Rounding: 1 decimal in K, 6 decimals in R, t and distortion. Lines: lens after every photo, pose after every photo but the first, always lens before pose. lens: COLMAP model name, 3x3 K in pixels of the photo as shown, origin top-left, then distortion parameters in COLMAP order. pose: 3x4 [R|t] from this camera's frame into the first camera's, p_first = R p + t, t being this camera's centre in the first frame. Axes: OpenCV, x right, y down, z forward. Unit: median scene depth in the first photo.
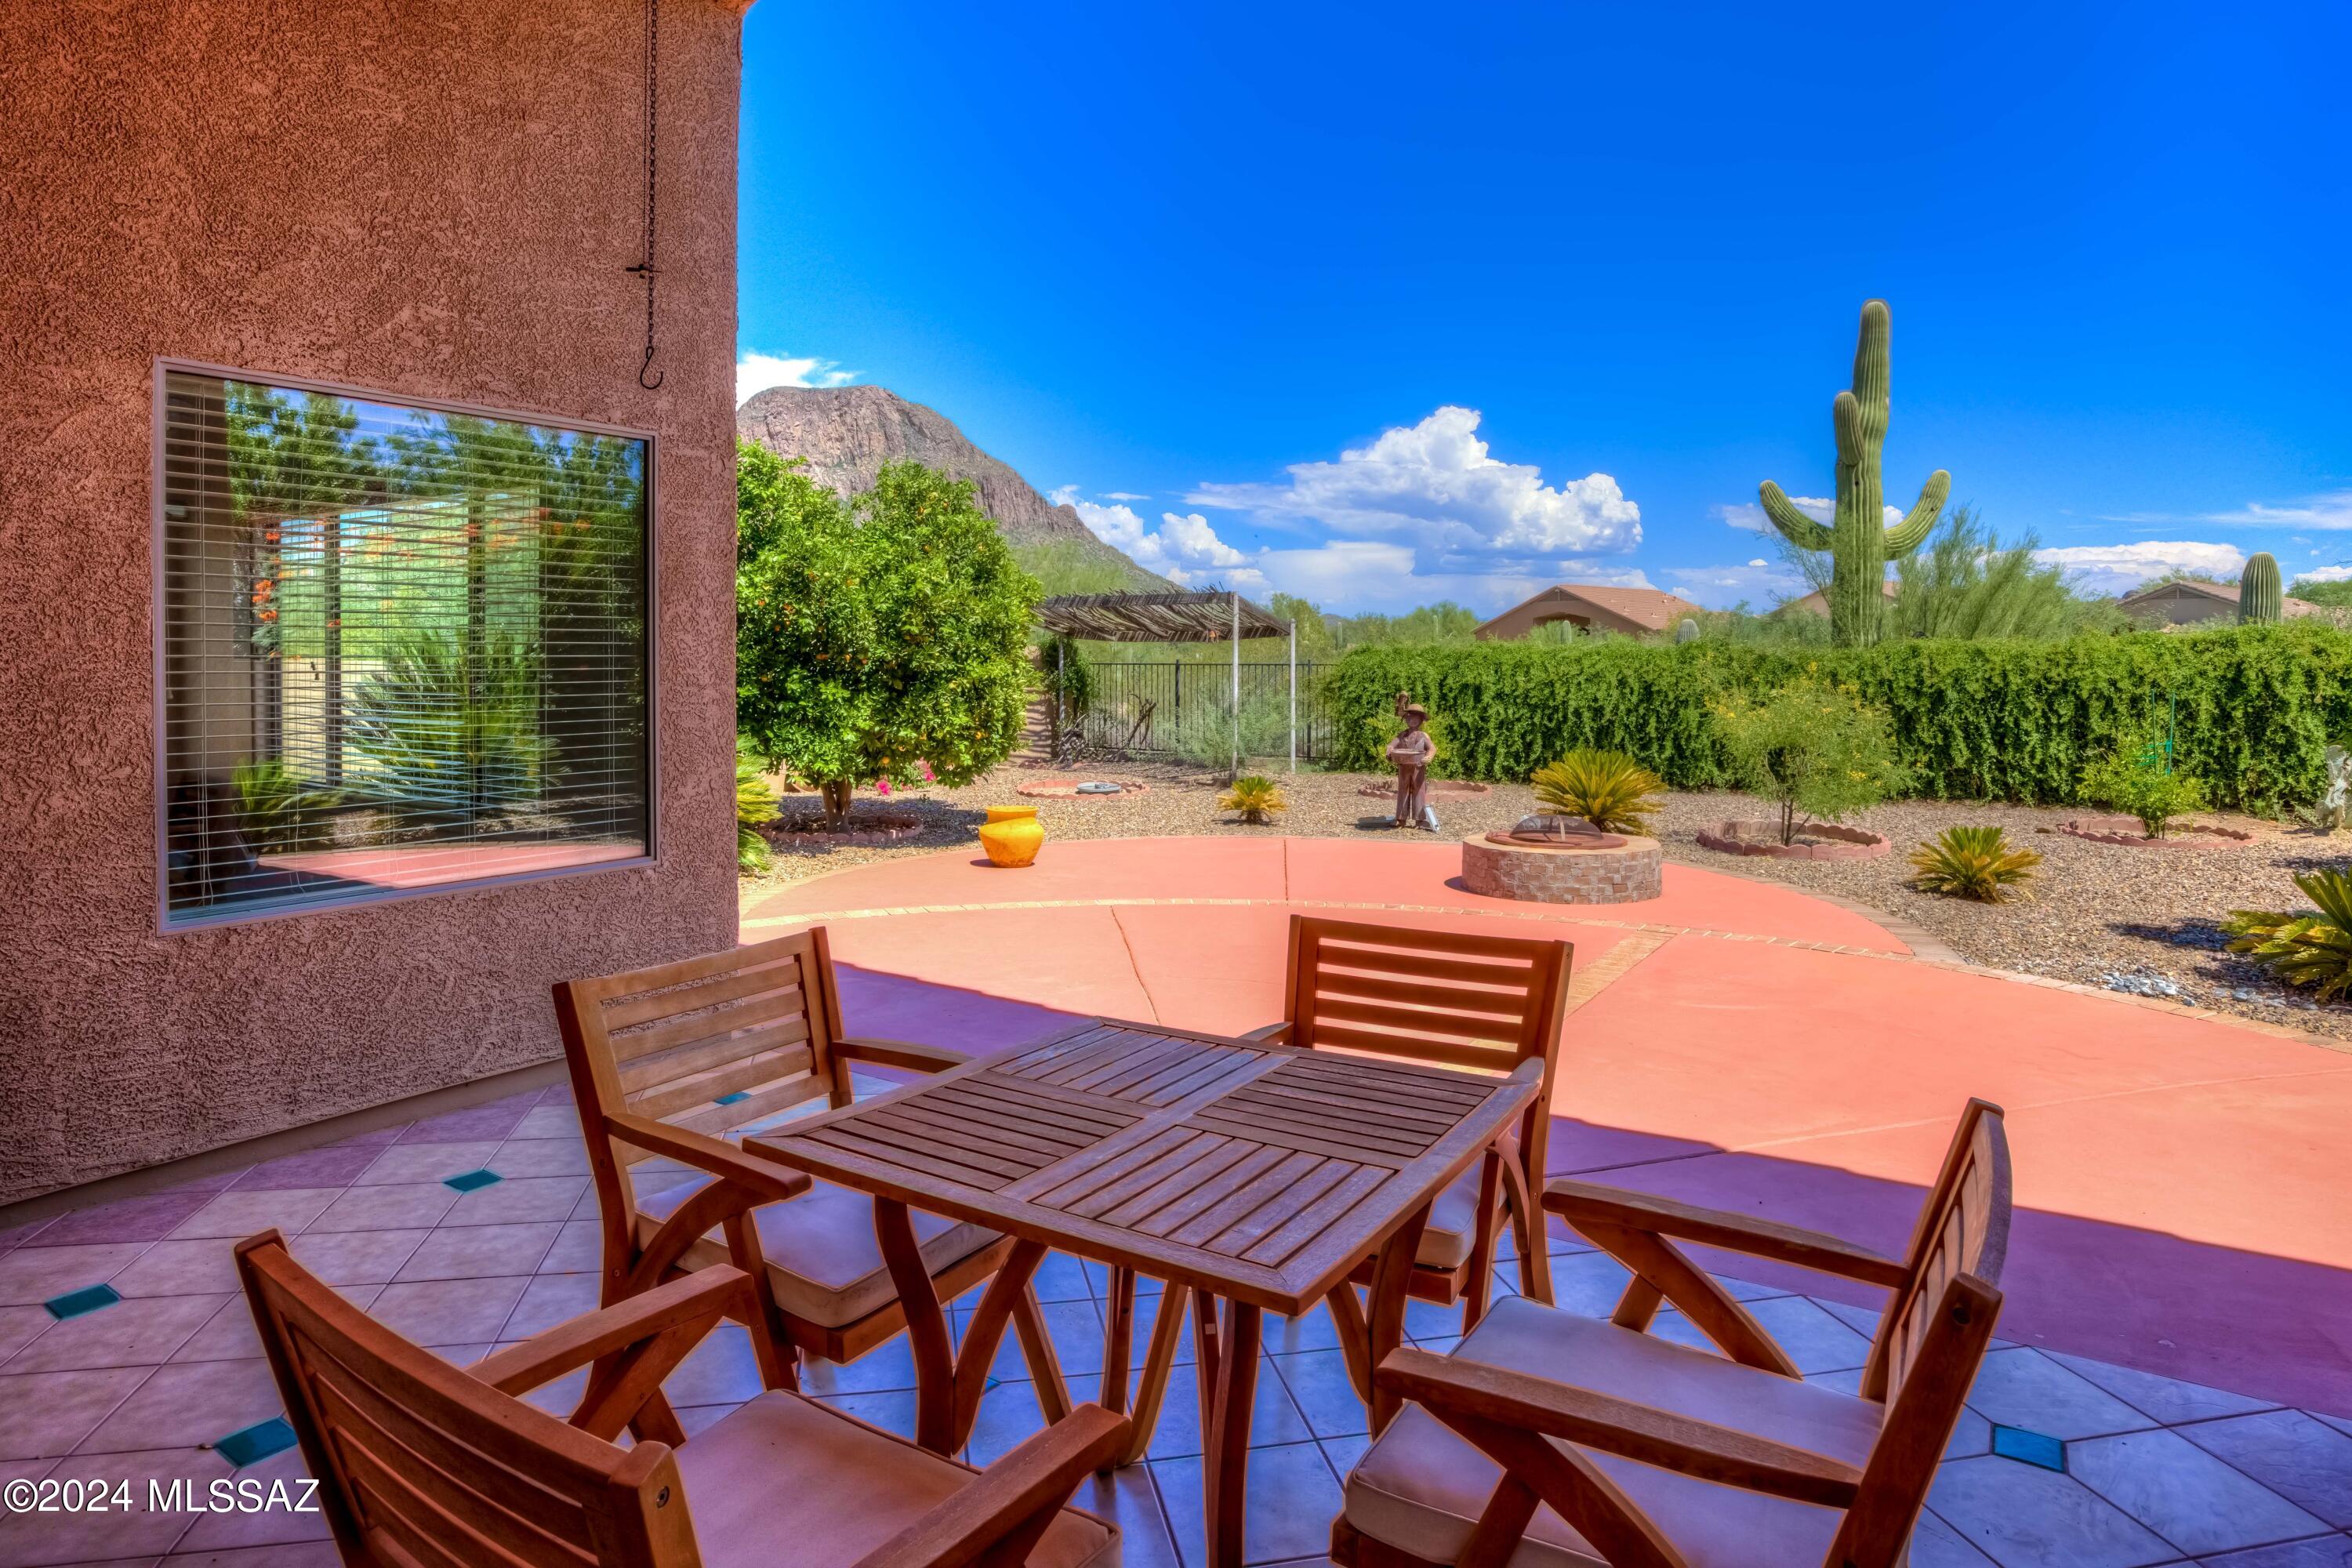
lens RADIAL K [[1332.3, 0, 1169.9], [0, 1332.3, 685.0], [0, 0, 1]] dist [-0.035331, -0.000066]
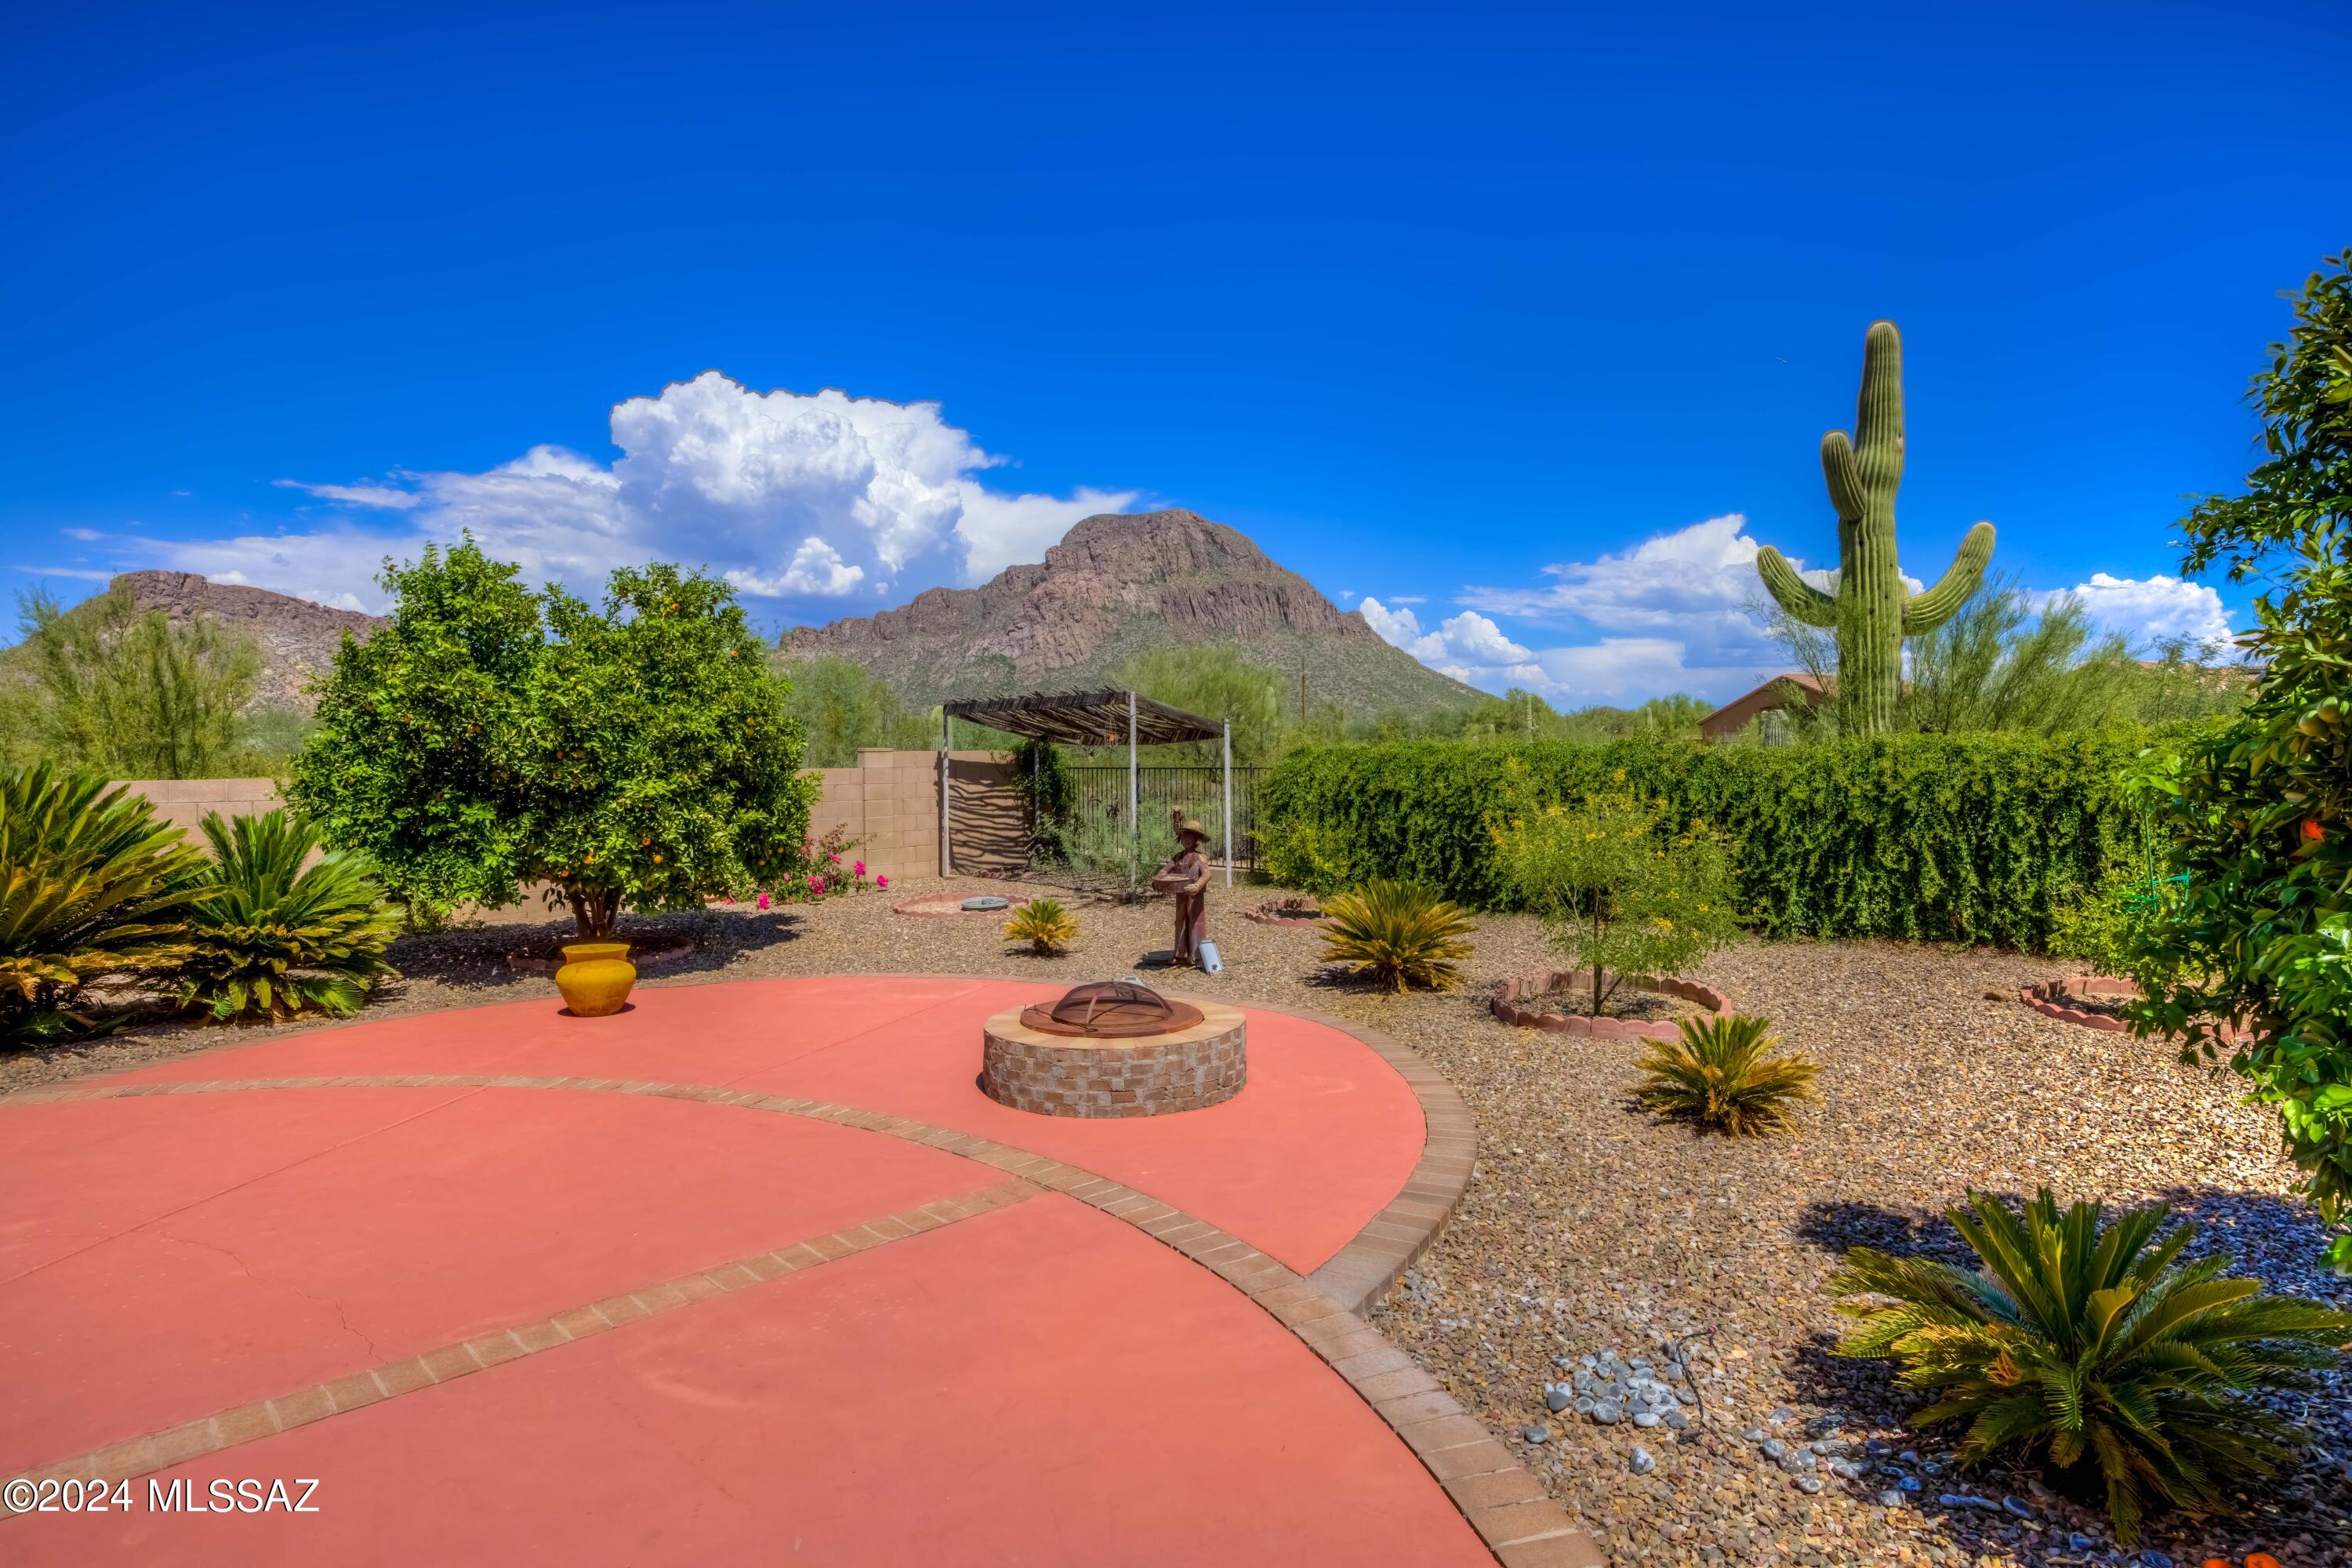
lens RADIAL K [[1218.7, 0, 1223.7], [0, 1218.7, 747.6], [0, 0, 1]] dist [-0.023409, 0.004412]
pose [[0.981957, -0.011419, -0.188758, 0.294227], [0.007029, 0.999689, -0.023909, -0.011508], [0.188973, 0.022150, 0.981732, 0.201528]]
